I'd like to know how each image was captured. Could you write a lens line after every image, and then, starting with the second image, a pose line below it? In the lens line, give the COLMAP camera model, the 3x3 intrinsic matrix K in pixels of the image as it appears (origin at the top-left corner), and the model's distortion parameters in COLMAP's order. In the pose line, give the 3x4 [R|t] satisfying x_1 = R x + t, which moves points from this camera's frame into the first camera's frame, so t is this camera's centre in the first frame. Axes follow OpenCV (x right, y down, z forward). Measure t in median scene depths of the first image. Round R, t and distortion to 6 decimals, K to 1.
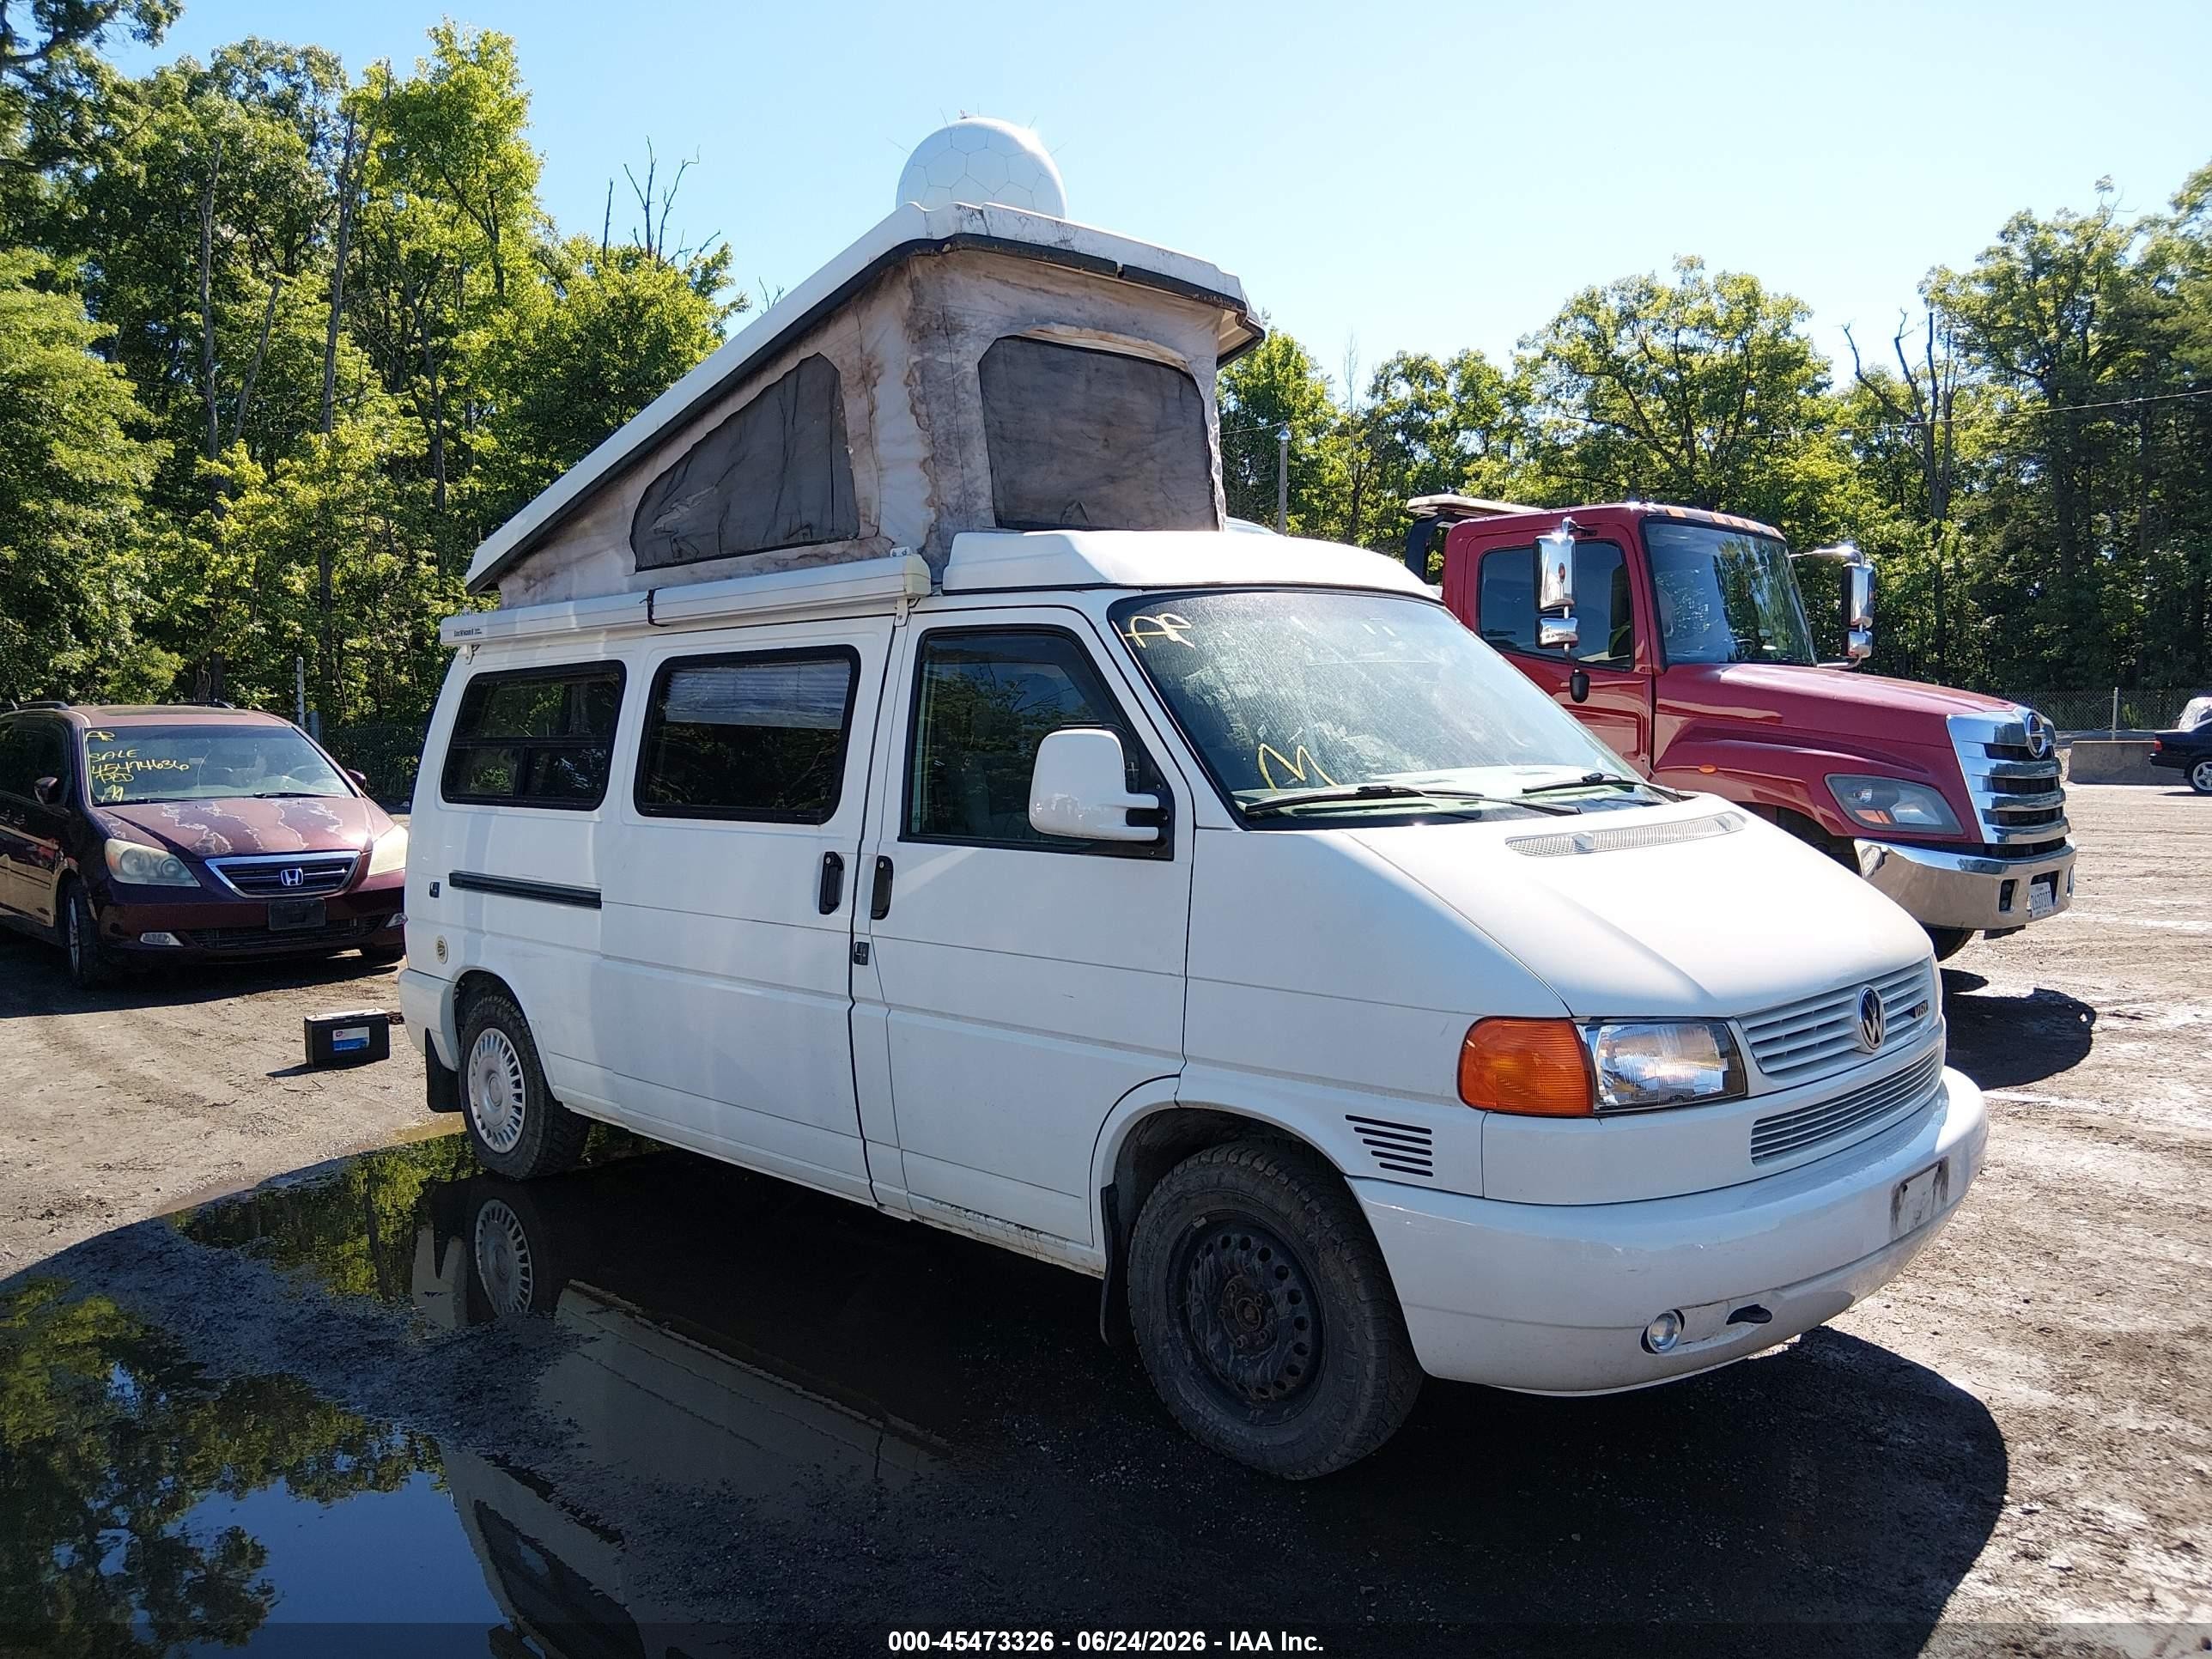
lens RADIAL K [[1694.6, 0, 1170.6], [0, 1694.6, 802.8], [0, 0, 1]] dist [0.047379, 0.000768]
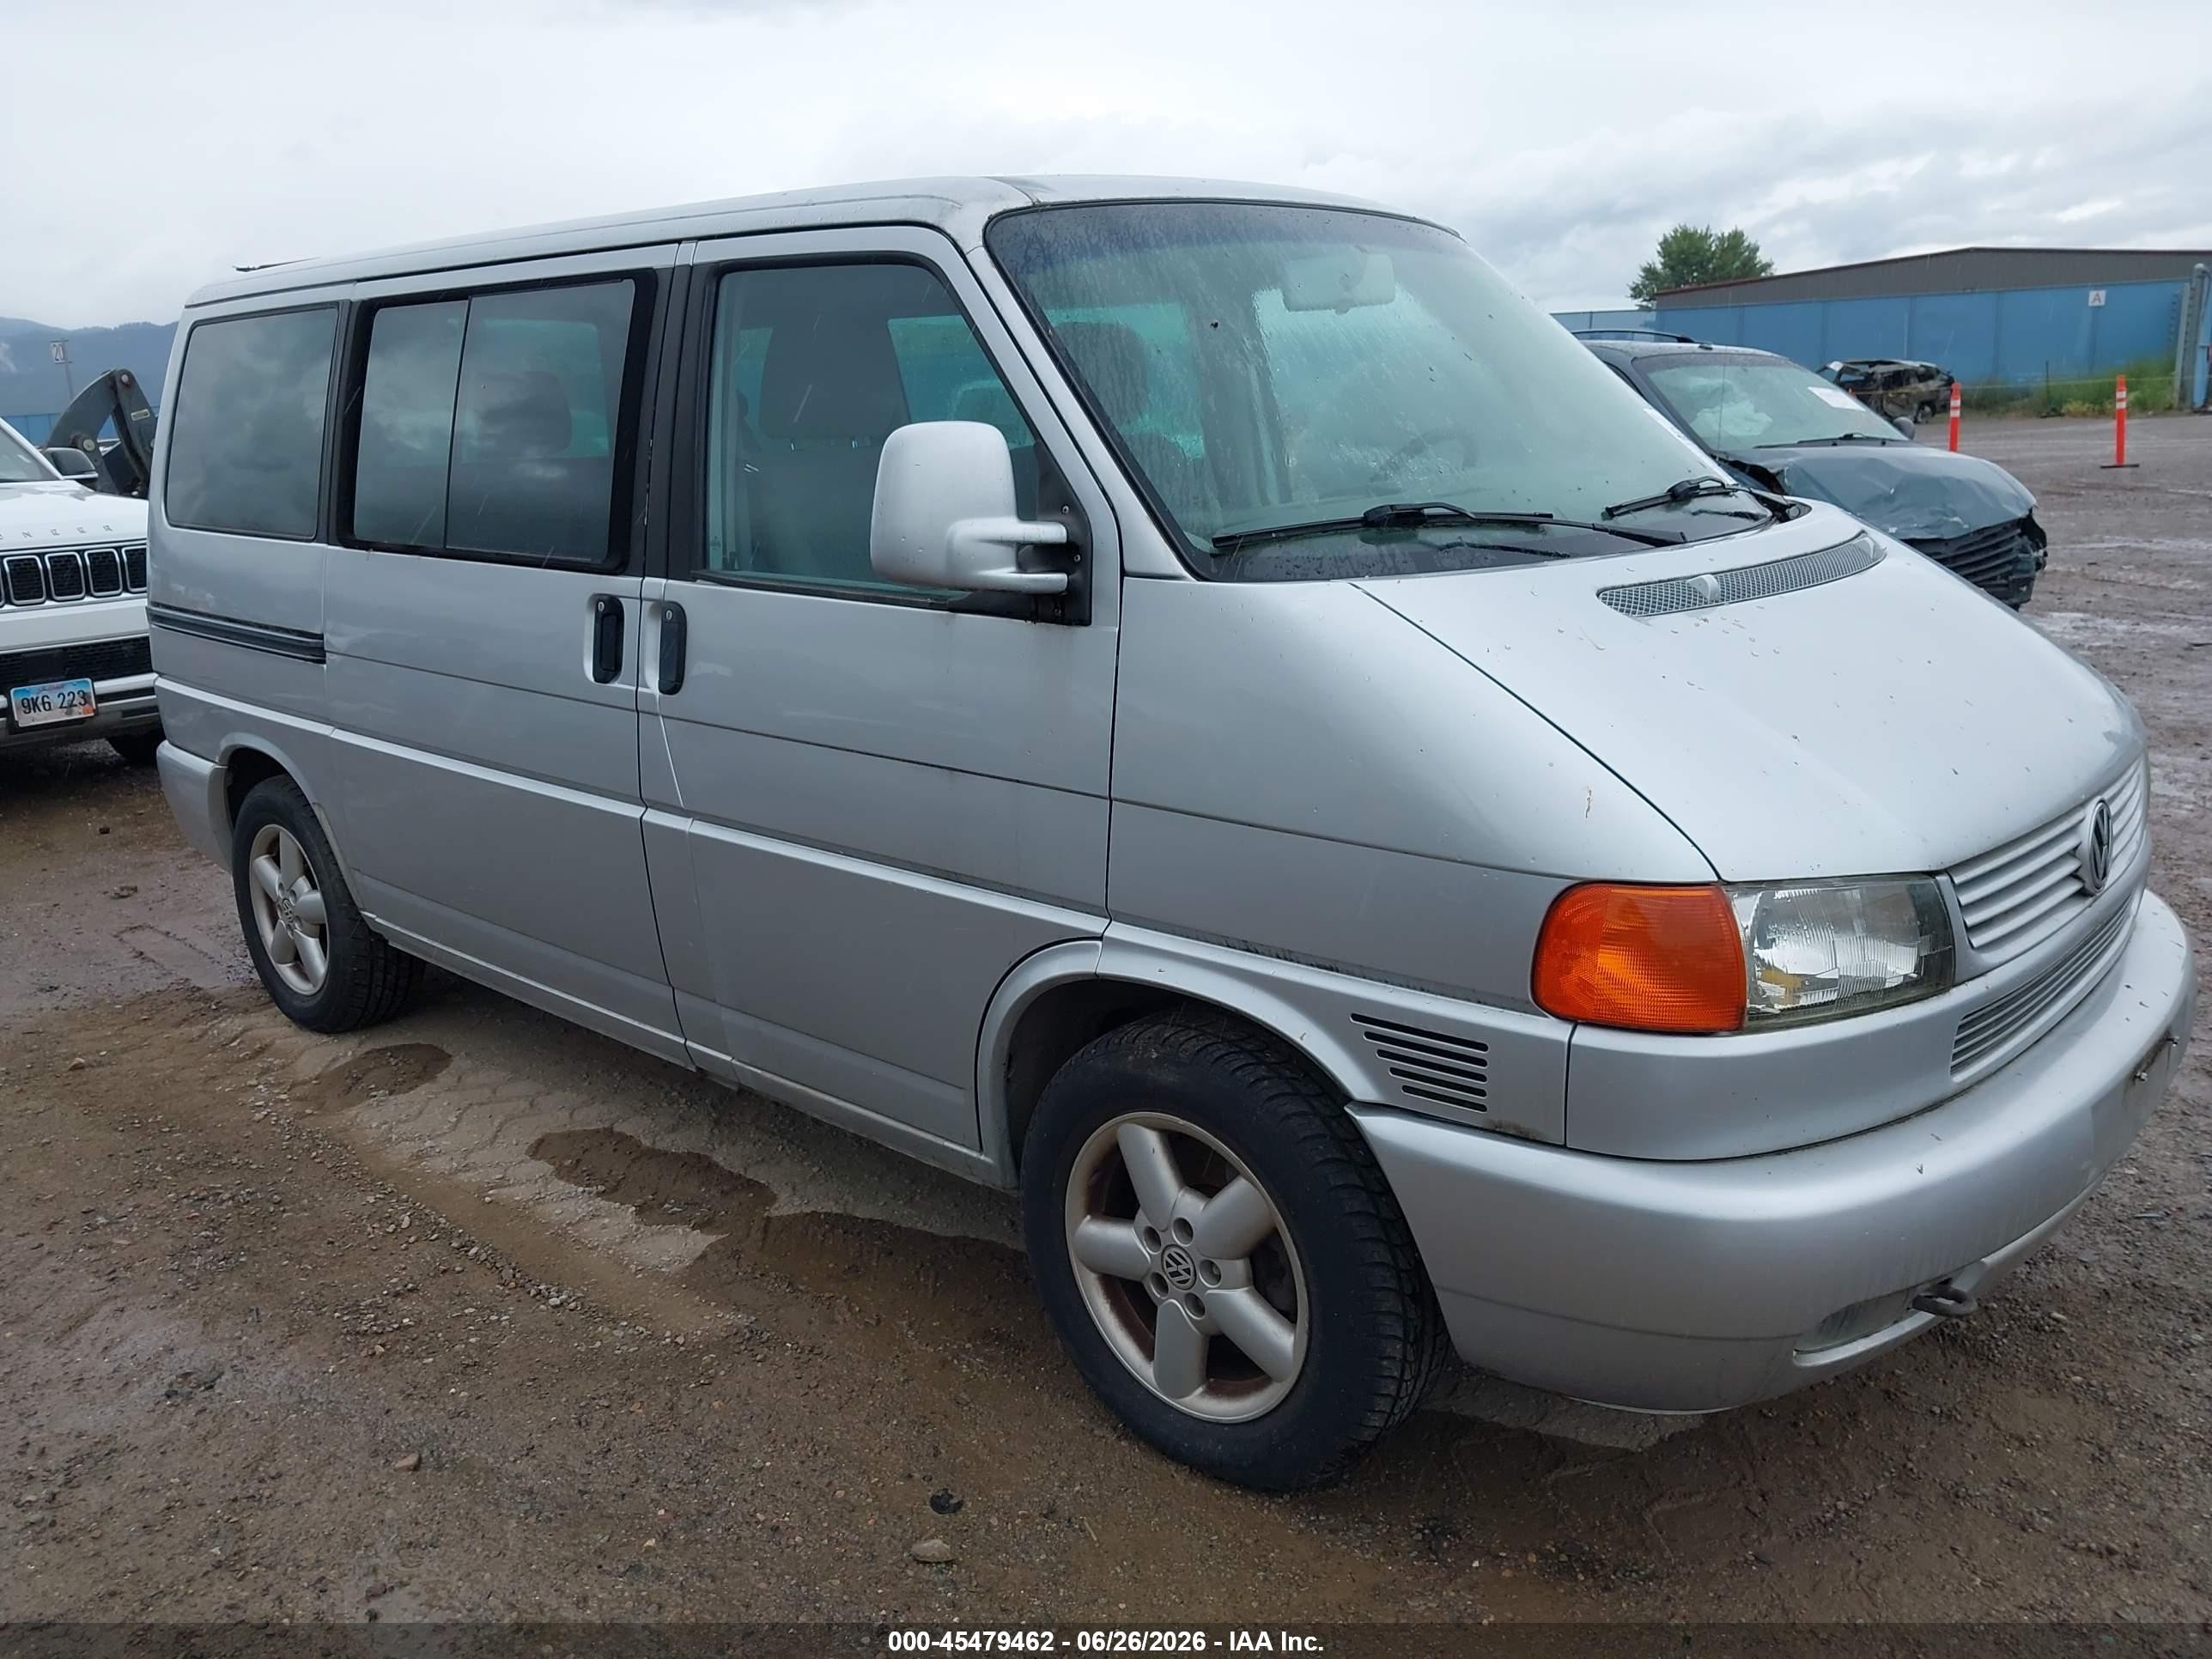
lens RADIAL K [[1766.9, 0, 1106.0], [0, 1766.9, 829.5], [0, 0, 1]] dist [0.005163, -0.077523]
pose [[0.999791, -0.009461, 0.018101, -0.005473], [0.005718, 0.980459, 0.196640, -0.022031], [-0.019608, -0.196495, 0.980309, 0.303951]]
